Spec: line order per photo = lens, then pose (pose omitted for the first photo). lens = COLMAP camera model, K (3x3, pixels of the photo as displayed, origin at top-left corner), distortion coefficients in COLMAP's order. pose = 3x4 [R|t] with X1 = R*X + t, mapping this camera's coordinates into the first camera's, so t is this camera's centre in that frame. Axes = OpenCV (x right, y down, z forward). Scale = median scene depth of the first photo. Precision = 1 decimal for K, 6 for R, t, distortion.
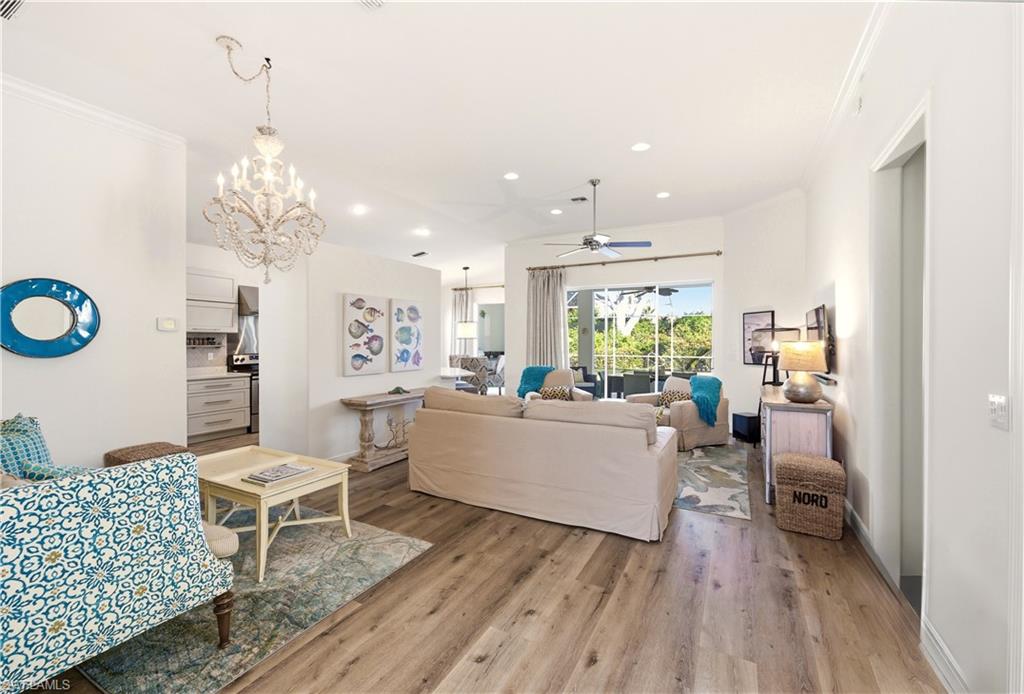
lens RADIAL K [[445.3, 0, 509.4], [0, 445.3, 346.7], [0, 0, 1]] dist [-0.000896, -0.000067]
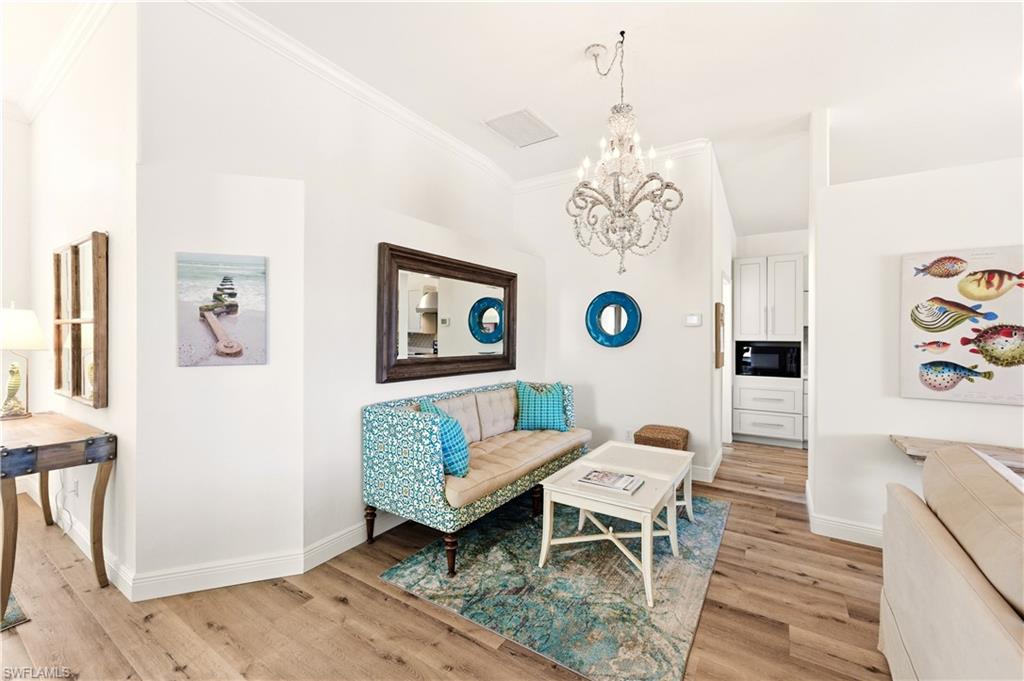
lens RADIAL K [[420.7, 0, 512.5], [0, 420.7, 336.6], [0, 0, 1]] dist [-0.002951, 0.005902]
pose [[-0.102447, 0.005252, -0.994725, 0.223899], [-0.016451, 0.999840, 0.006973, -0.008044], [0.994602, 0.017079, -0.102344, 0.544957]]
